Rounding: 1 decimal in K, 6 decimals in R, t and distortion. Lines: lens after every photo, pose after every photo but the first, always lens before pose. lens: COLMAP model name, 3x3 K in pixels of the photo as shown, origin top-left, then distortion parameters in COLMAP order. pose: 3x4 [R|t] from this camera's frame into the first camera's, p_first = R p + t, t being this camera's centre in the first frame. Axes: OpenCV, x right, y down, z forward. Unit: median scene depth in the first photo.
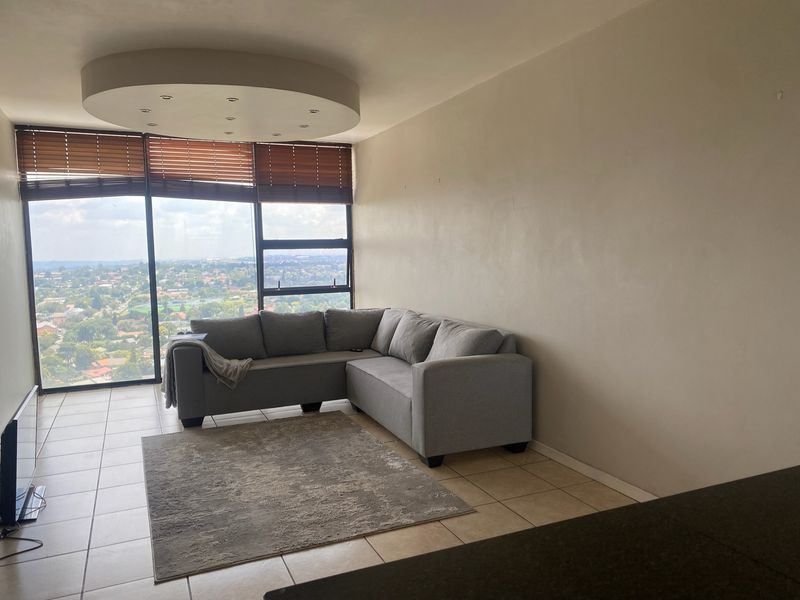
lens RADIAL K [[610.6, 0, 407.9], [0, 610.6, 303.2], [0, 0, 1]] dist [0.003870, -0.000783]
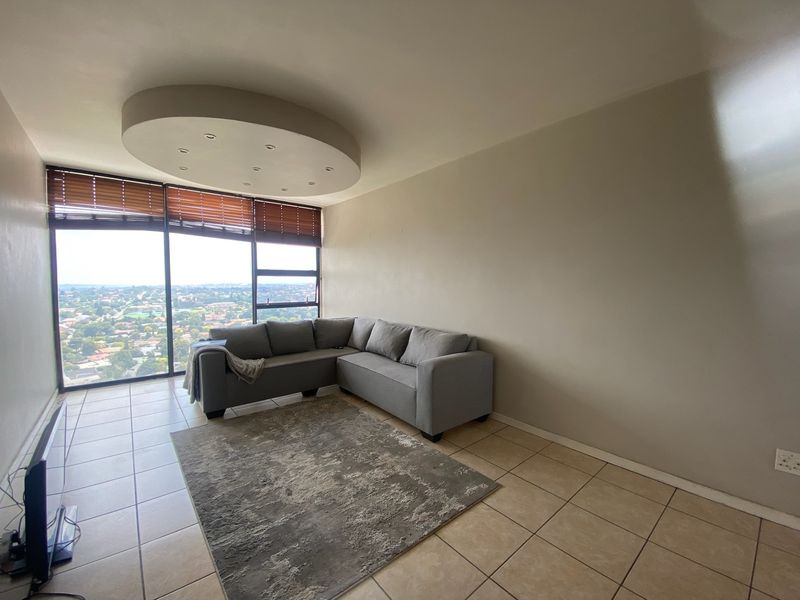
lens RADIAL K [[327.6, 0, 400.0], [0, 327.6, 300.0], [0, 0, 1]] dist [0.013957, -0.019201]
pose [[0.963093, 0.006589, 0.269090, -0.175902], [0.002585, 0.999428, -0.033724, -0.008821], [-0.269158, 0.033175, 0.962525, 0.264533]]
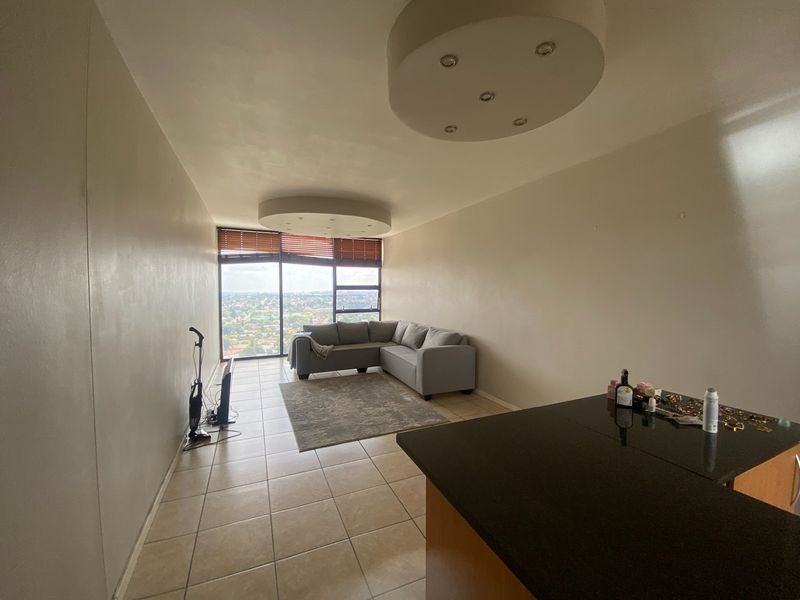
lens RADIAL K [[324.5, 0, 400.0], [0, 324.5, 300.0], [0, 0, 1]] dist [0.026895, -0.000088]
pose [[0.999839, 0.017938, -0.000020, -0.042079], [-0.017913, 0.998386, -0.053888, -0.003549], [-0.000947, 0.053880, 0.998547, -0.076868]]
